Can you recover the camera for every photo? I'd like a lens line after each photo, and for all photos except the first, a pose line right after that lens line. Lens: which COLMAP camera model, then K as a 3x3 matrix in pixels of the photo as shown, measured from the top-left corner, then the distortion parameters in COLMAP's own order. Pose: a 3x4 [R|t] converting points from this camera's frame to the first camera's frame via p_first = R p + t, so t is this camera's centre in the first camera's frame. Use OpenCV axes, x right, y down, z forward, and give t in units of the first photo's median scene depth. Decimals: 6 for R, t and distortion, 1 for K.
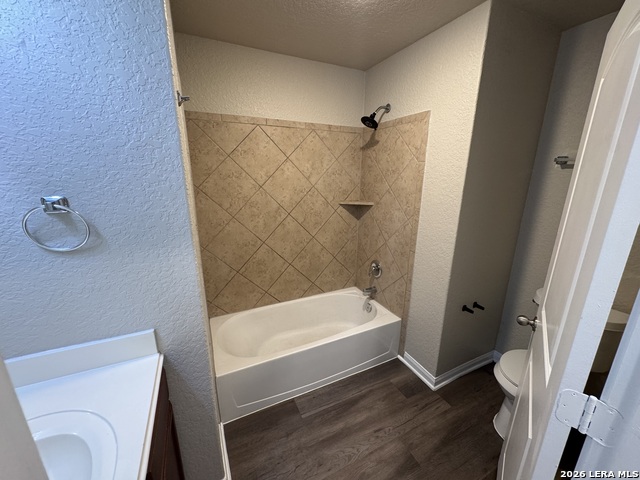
lens RADIAL K [[256.0, 0, 320.4], [0, 256.0, 241.3], [0, 0, 1]] dist [-0.001668, -0.000154]
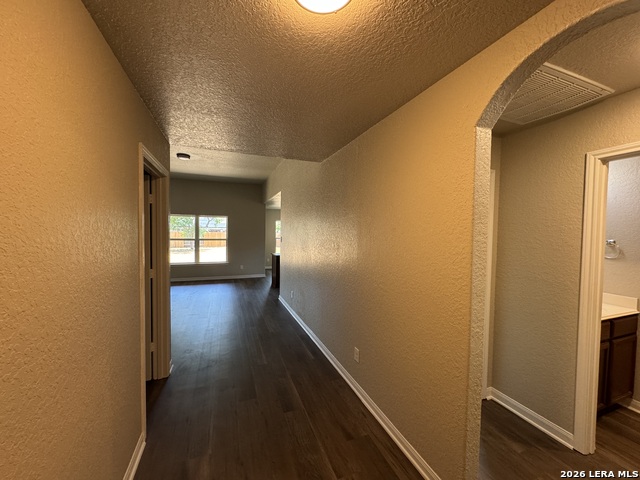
lens RADIAL K [[256.0, 0, 320.3], [0, 256.0, 240.0], [0, 0, 1]] dist [-0.001668, -0.000154]
pose [[-0.109210, 0.023783, -0.993734, 2.404667], [-0.268013, 0.961985, 0.052478, 0.598050], [0.957205, 0.272065, -0.098684, -2.062372]]
